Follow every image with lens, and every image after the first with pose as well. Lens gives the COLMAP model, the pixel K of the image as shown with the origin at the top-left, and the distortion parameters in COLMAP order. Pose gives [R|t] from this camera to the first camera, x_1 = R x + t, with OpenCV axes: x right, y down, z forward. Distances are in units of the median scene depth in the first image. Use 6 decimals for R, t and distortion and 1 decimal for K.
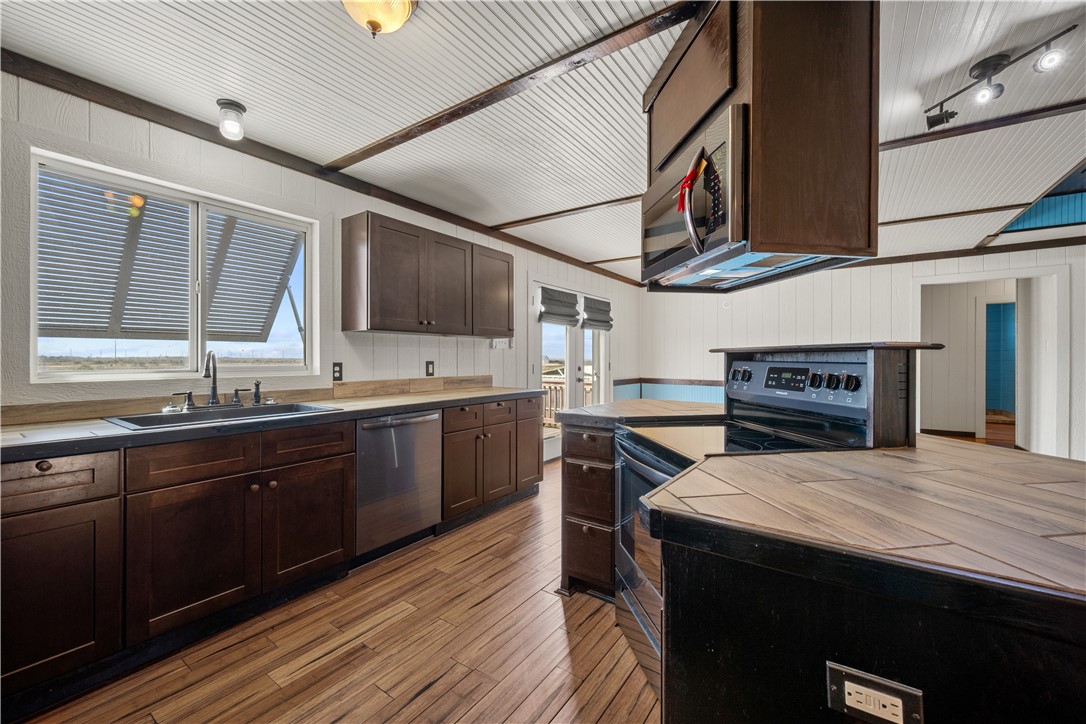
lens RADIAL K [[430.8, 0, 548.0], [0, 430.8, 361.7], [0, 0, 1]] dist [0.001077, -0.000399]
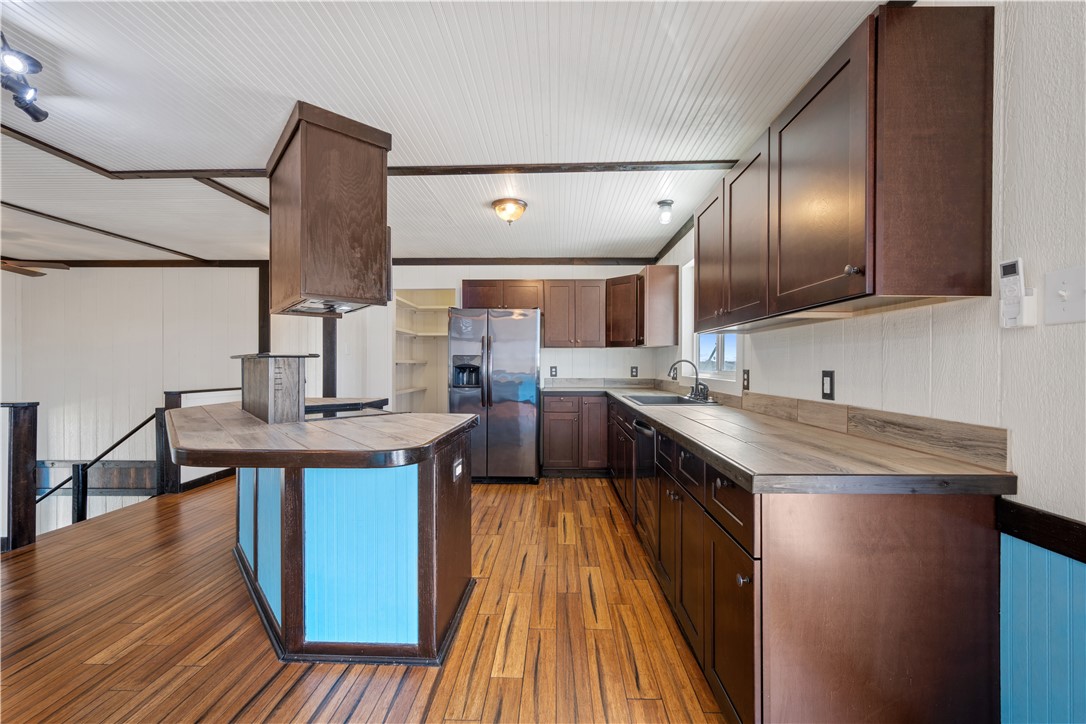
lens RADIAL K [[430.8, 0, 548.5], [0, 430.8, 364.5], [0, 0, 1]] dist [0.001077, -0.000399]
pose [[-0.833789, -0.002863, -0.552076, 0.334934], [-0.007696, 0.999950, 0.006438, -0.010693], [0.552029, 0.009617, -0.833769, 1.441806]]
